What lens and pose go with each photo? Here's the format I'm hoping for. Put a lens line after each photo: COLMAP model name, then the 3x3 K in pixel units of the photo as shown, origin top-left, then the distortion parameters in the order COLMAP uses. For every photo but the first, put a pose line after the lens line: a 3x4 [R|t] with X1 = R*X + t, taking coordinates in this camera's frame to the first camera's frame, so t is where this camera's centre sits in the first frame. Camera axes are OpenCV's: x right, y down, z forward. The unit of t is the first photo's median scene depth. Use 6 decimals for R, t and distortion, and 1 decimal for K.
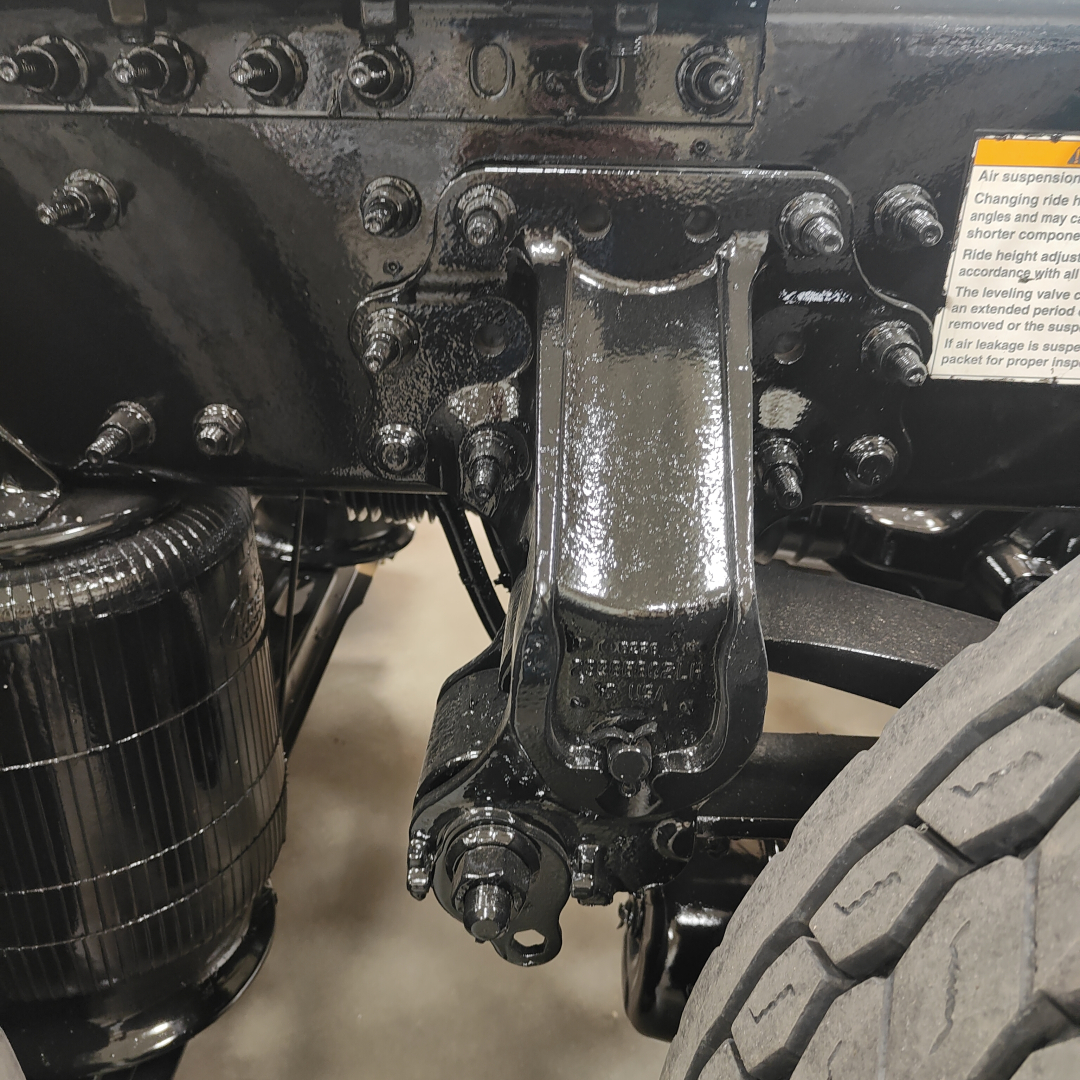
lens RADIAL K [[1004.9, 0, 540.0], [0, 1004.9, 540.0], [0, 0, 1]] dist [0.002398, 0.021821]
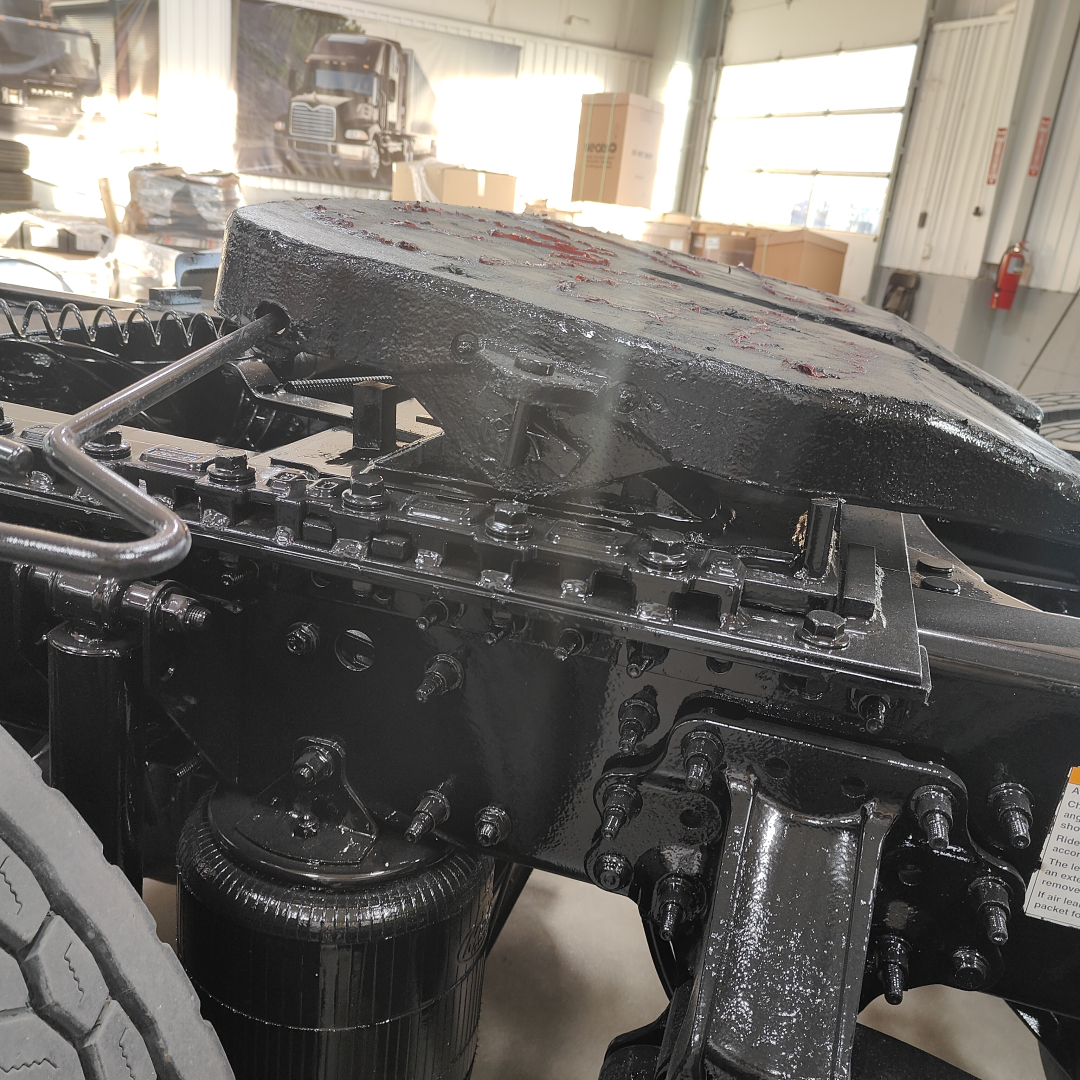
lens RADIAL K [[1004.9, 0, 540.0], [0, 1004.9, 540.0], [0, 0, 1]] dist [0.002398, 0.021821]
pose [[0.966072, 0.162163, -0.201018, -0.034498], [-0.188118, 0.975098, -0.117452, -0.373132], [0.176966, 0.151282, 0.972521, -0.465452]]
